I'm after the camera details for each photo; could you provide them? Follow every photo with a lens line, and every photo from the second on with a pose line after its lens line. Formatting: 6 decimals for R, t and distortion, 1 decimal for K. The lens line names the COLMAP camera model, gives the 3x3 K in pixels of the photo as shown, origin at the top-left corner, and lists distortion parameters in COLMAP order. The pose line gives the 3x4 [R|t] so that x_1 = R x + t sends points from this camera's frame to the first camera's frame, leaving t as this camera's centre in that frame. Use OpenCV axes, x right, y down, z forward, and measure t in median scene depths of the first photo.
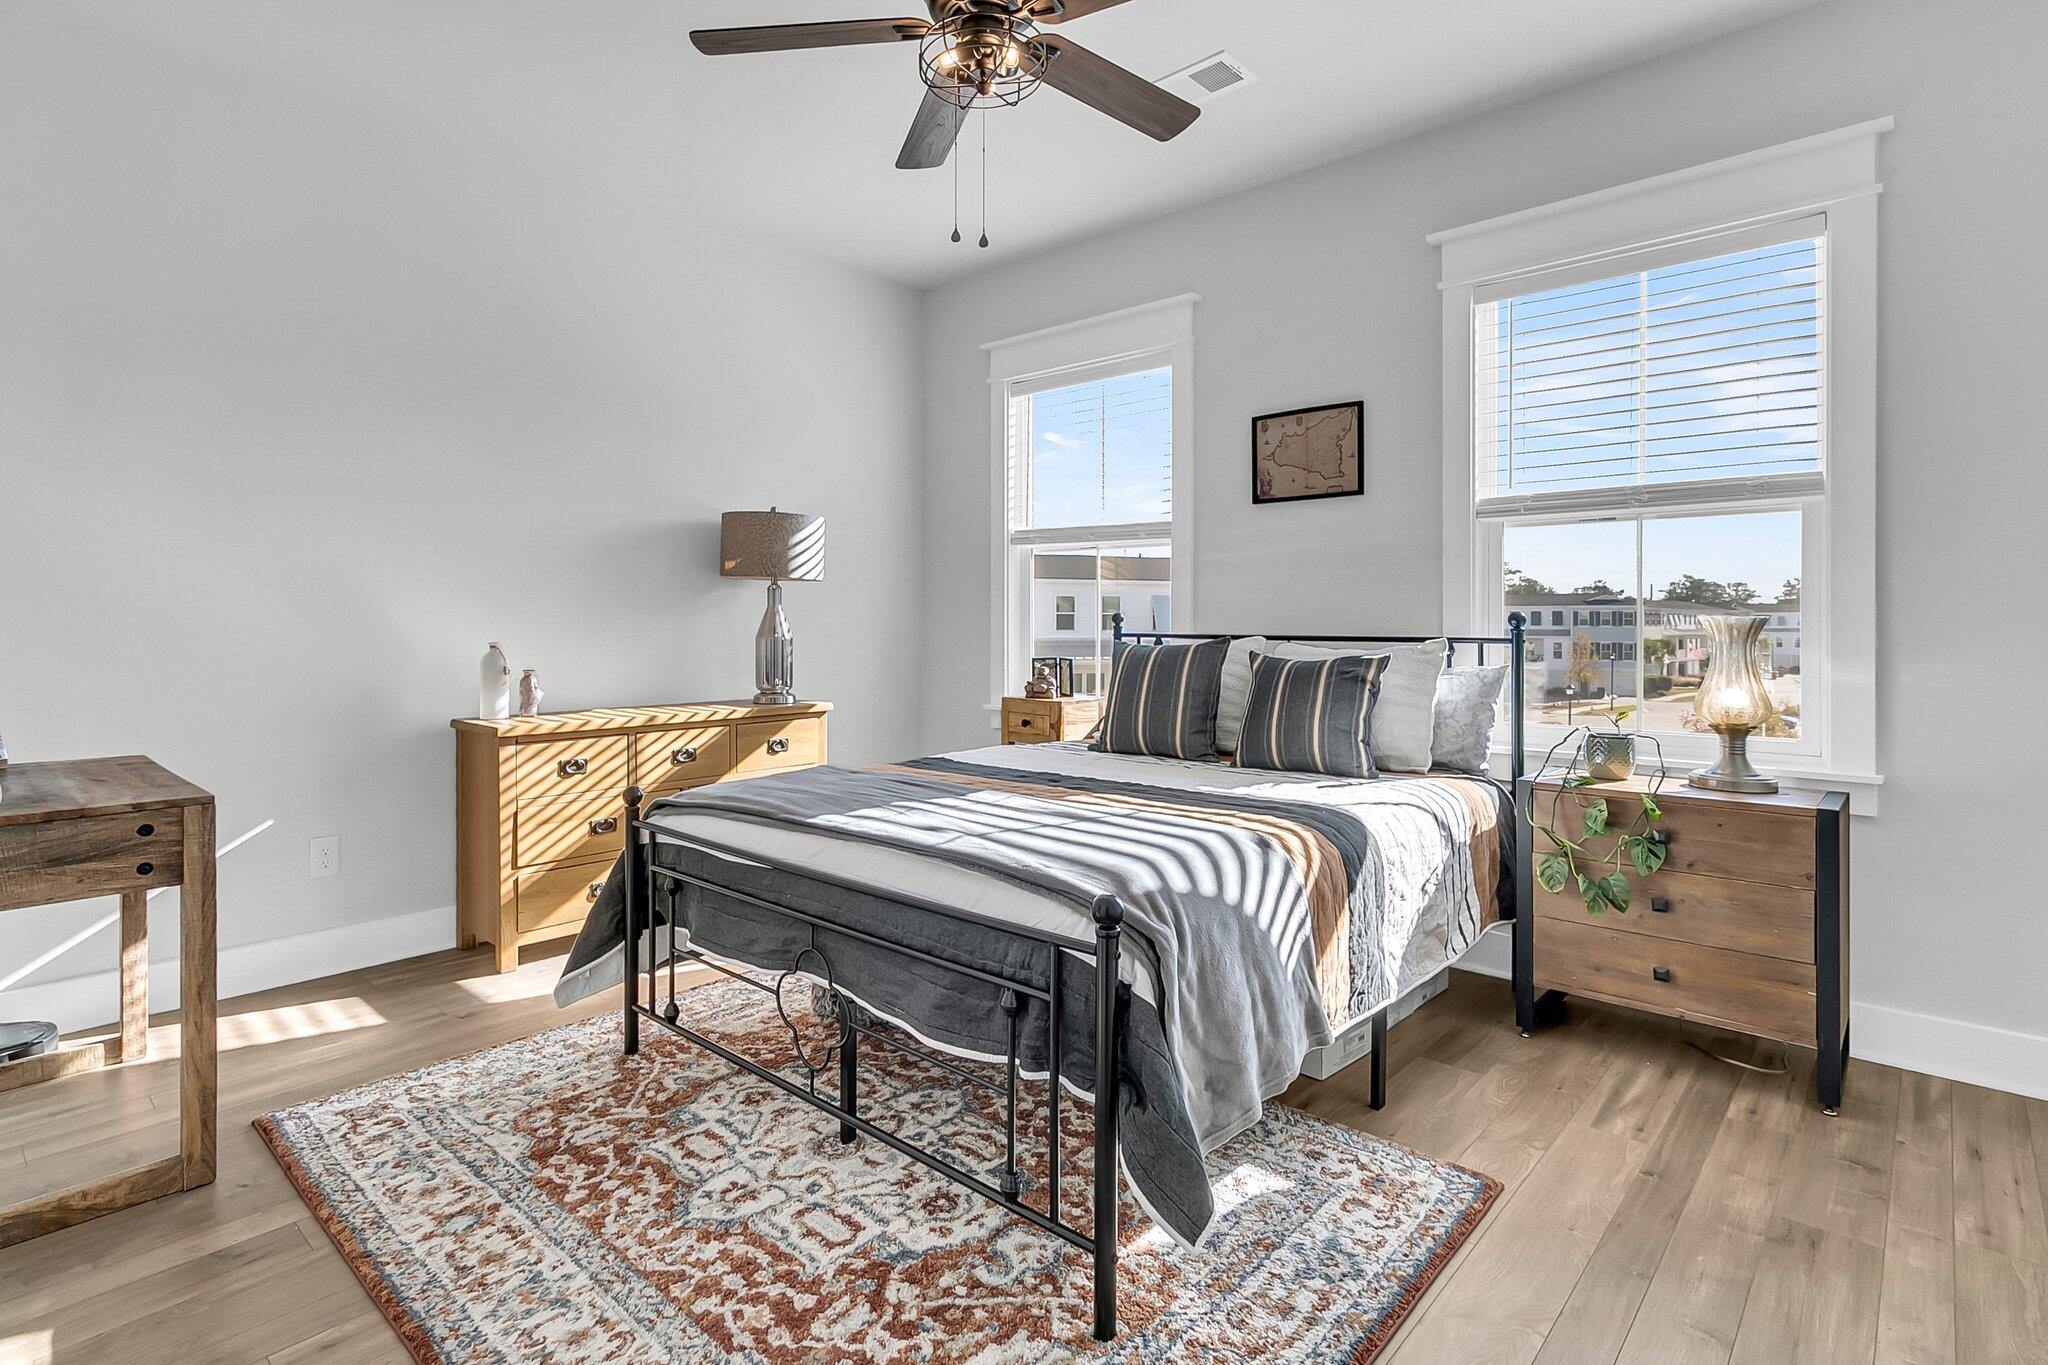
lens RADIAL K [[1000.1, 0, 1032.9], [0, 1000.1, 653.2], [0, 0, 1]] dist [0.000830, 0.000718]
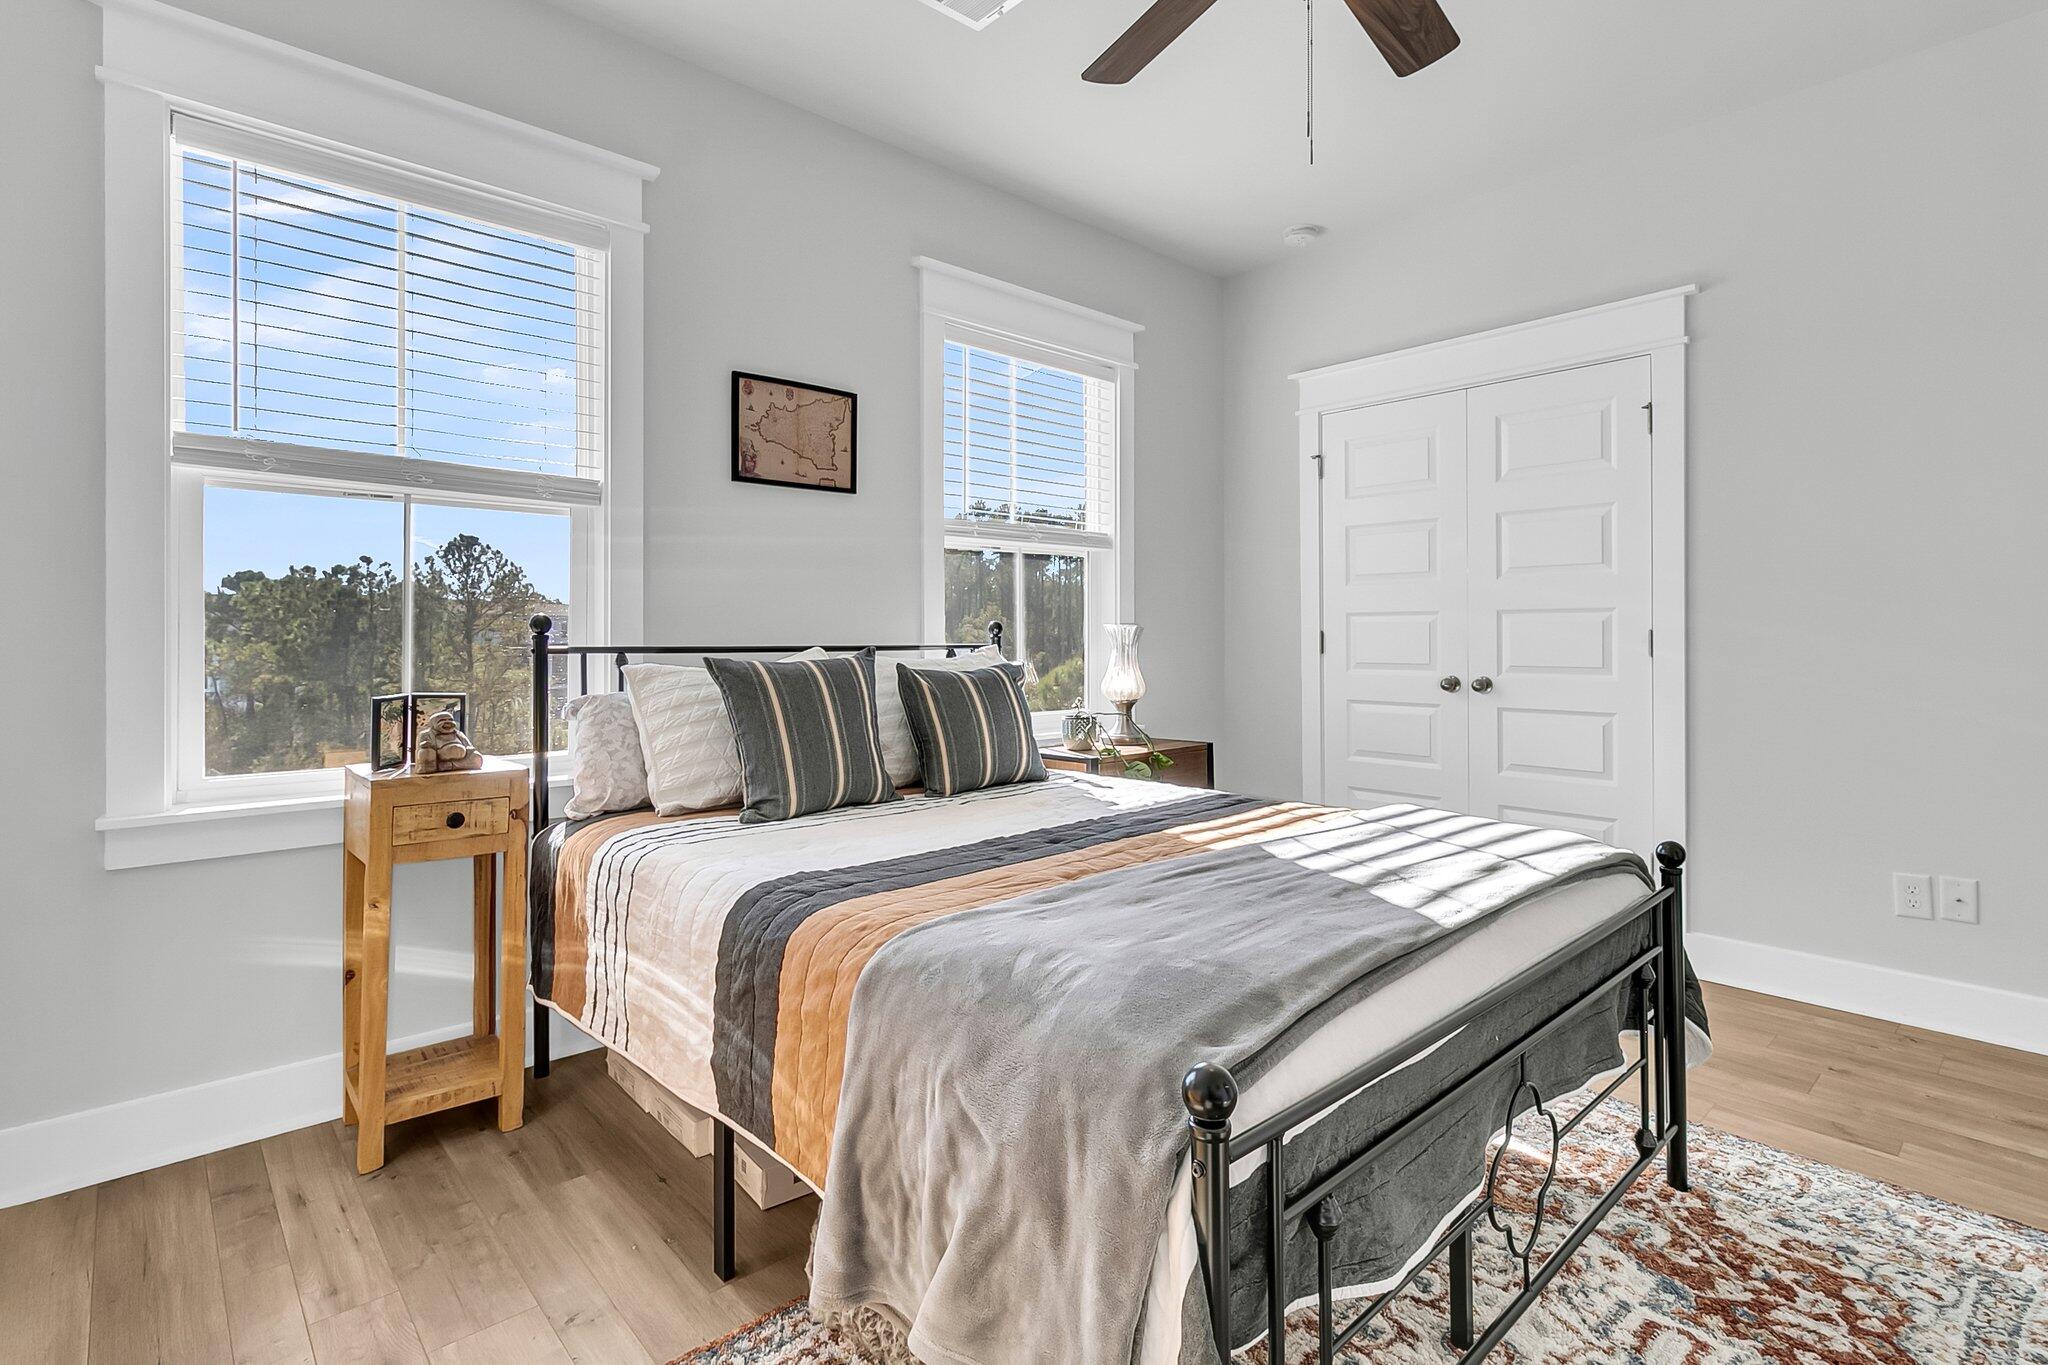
lens RADIAL K [[975.7, 0, 1024.6], [0, 975.7, 619.9], [0, 0, 1]] dist [0.022717, -0.000074]
pose [[0.099667, -0.003566, 0.995014, -0.623757], [0.021222, 0.999774, 0.001458, -0.039883], [-0.994794, 0.020971, 0.099721, 0.813484]]
